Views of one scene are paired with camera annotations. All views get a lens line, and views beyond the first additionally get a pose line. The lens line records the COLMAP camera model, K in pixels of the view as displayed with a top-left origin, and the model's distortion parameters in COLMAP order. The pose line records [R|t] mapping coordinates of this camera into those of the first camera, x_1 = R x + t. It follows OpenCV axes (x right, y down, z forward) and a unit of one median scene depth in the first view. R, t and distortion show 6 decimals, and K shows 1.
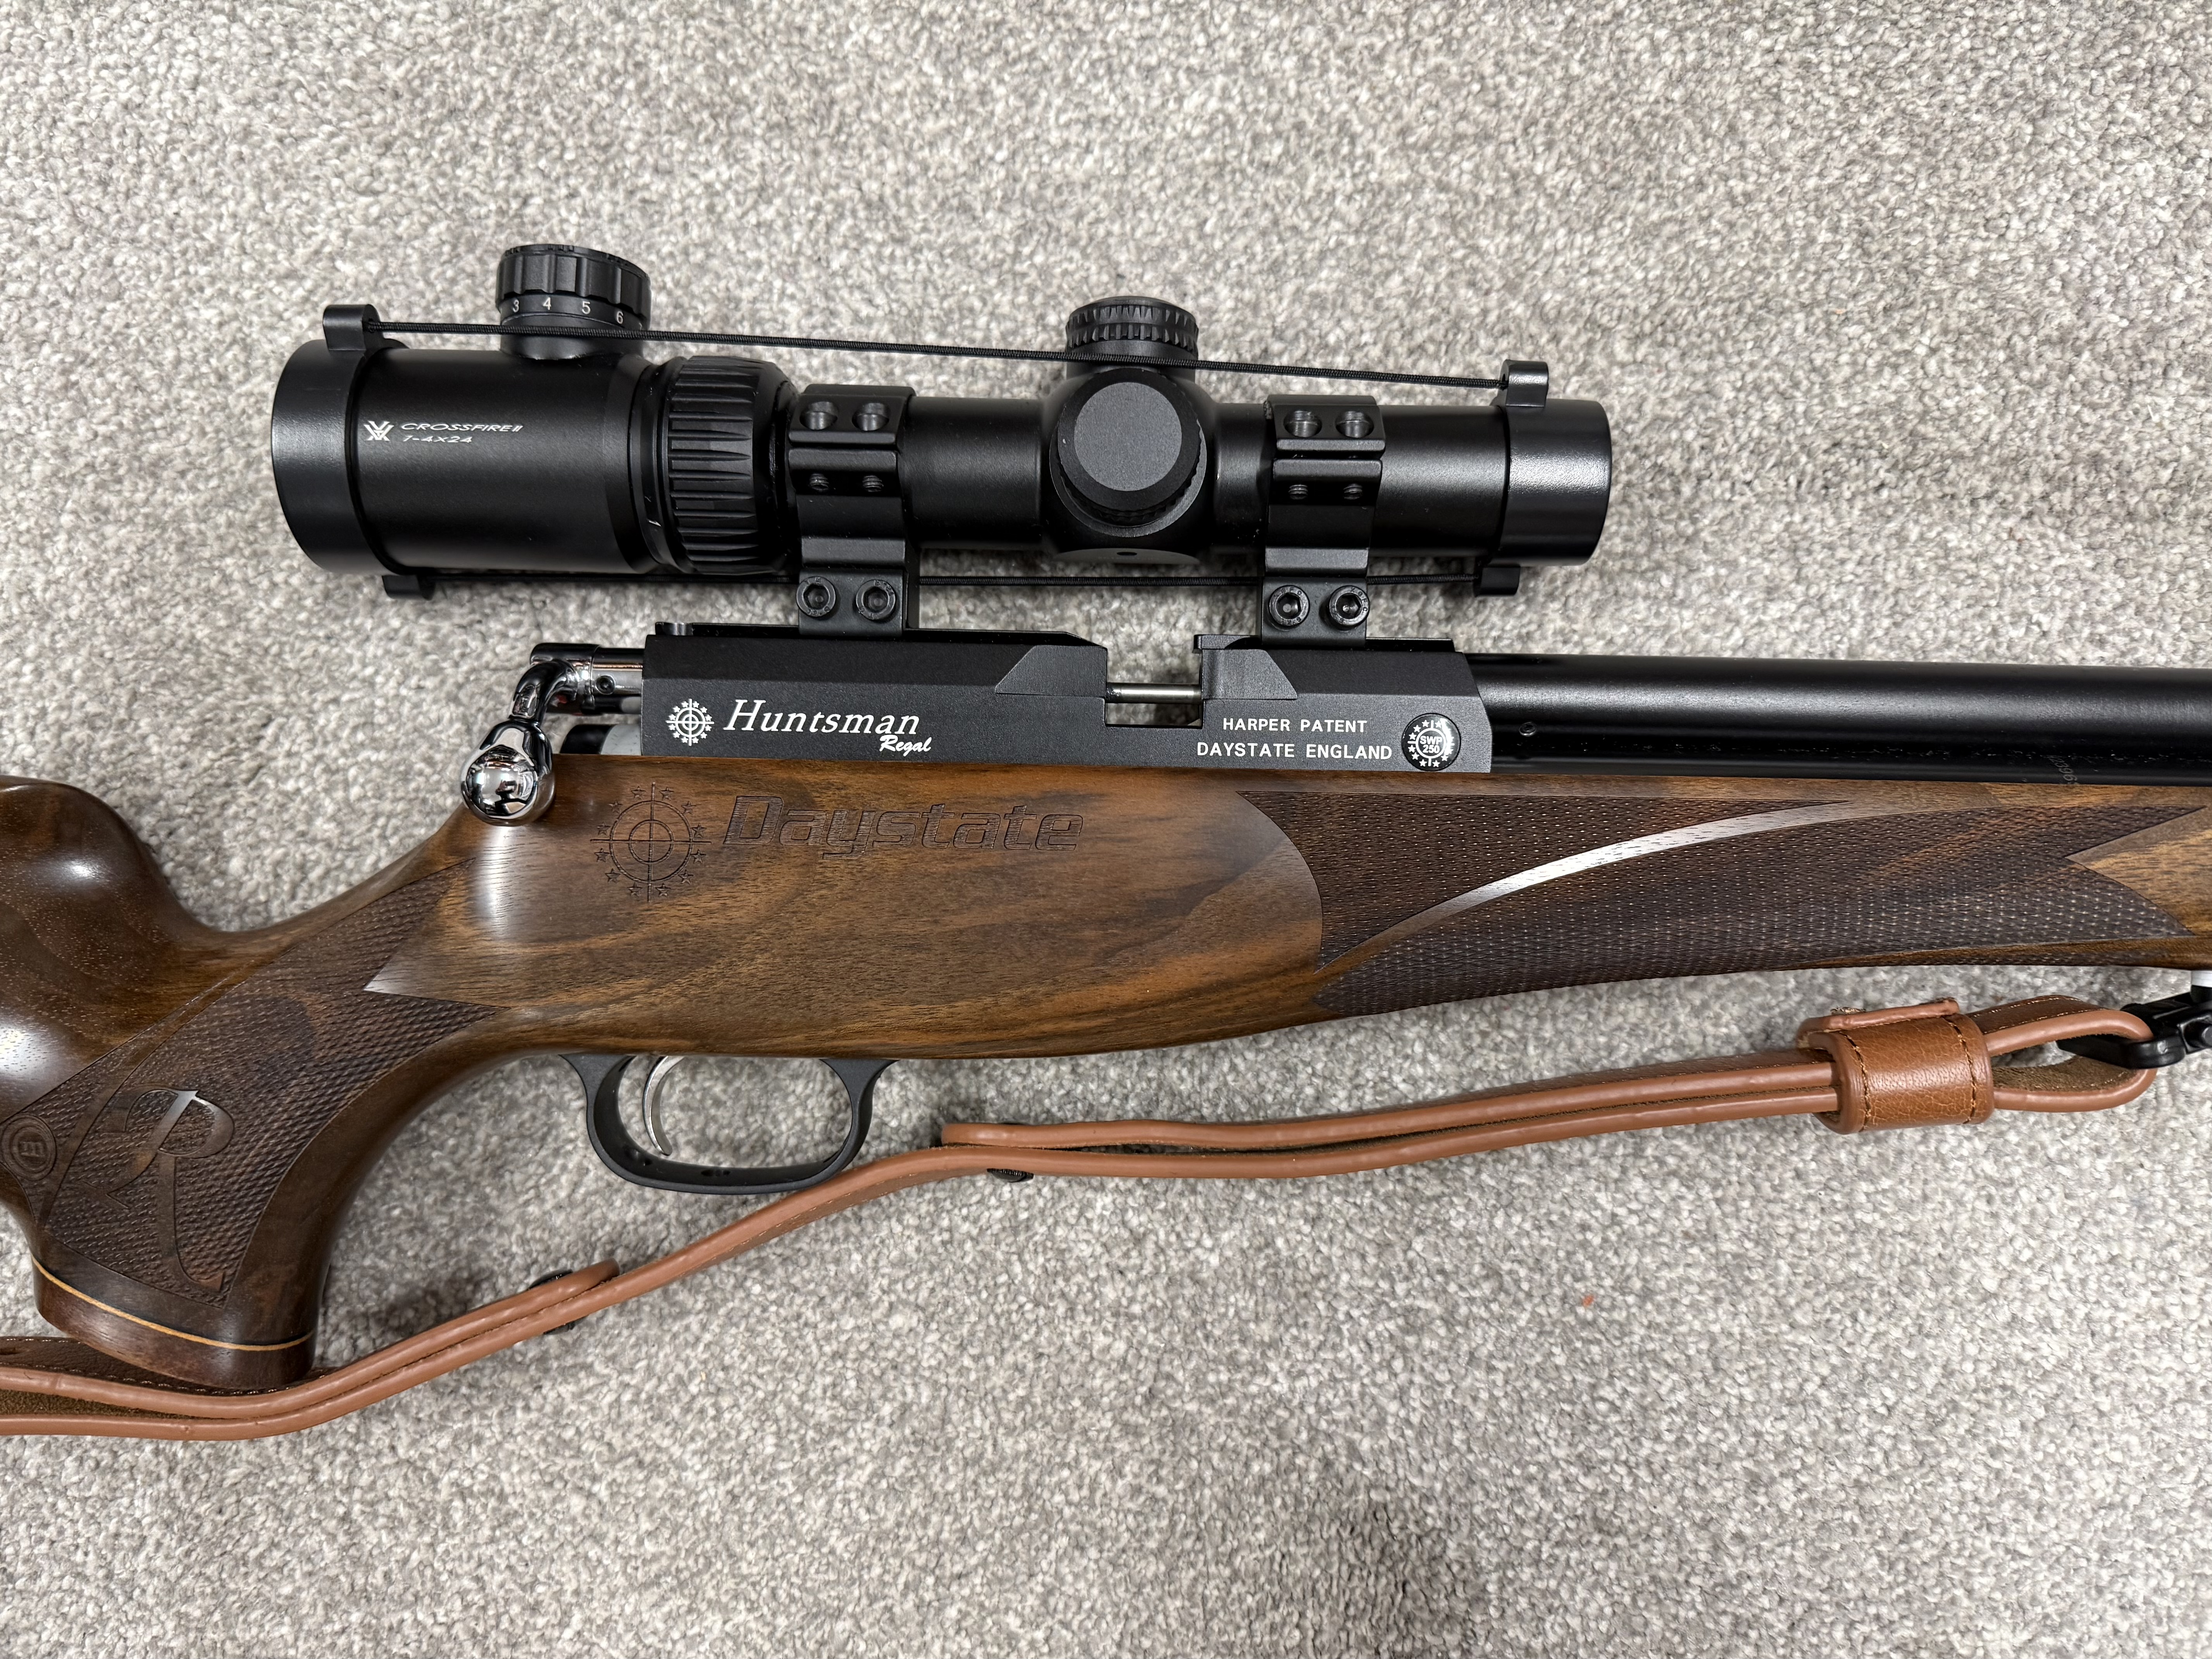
lens RADIAL K [[1648.1, 0, 1106.0], [0, 1648.1, 829.5], [0, 0, 1]] dist [-0.012486, -0.016561]
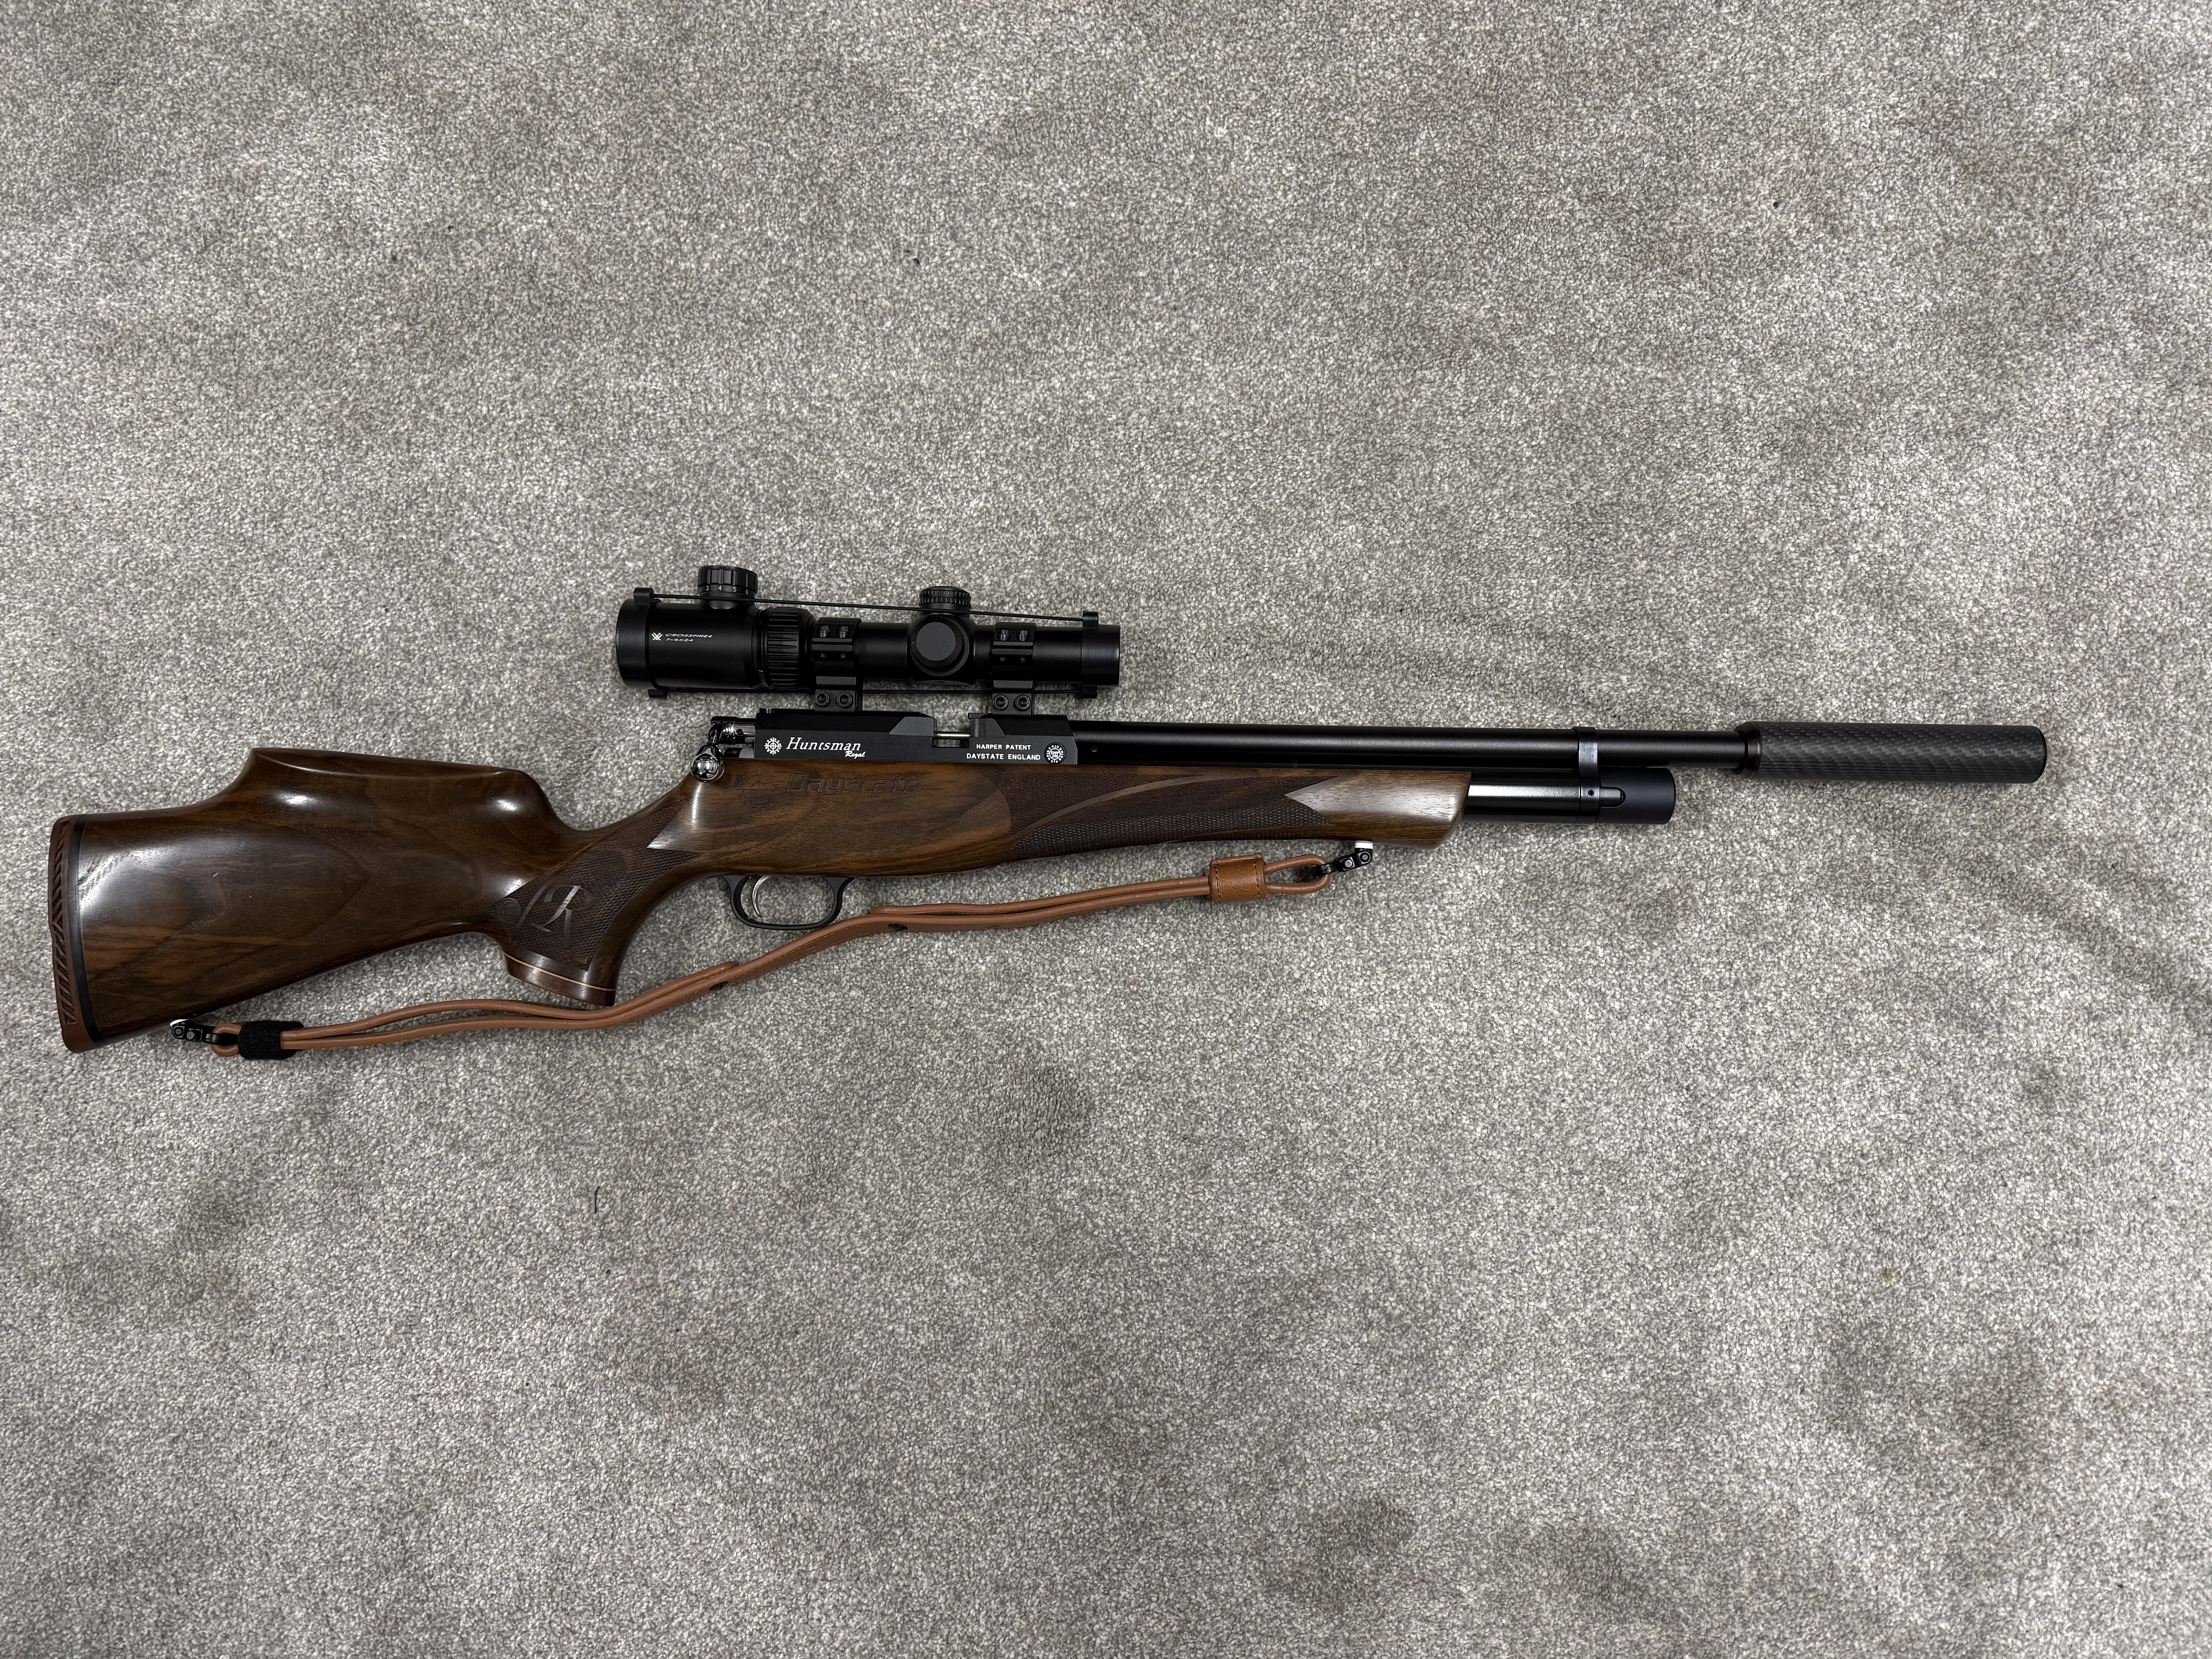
lens RADIAL K [[1502.7, 0, 1106.0], [0, 1502.7, 829.5], [0, 0, 1]] dist [0.116072, -0.003983]
pose [[0.999997, -0.000608, 0.002515, 0.251424], [0.000747, 0.998457, -0.055524, 0.186992], [-0.002477, 0.055525, 0.998454, -1.295394]]
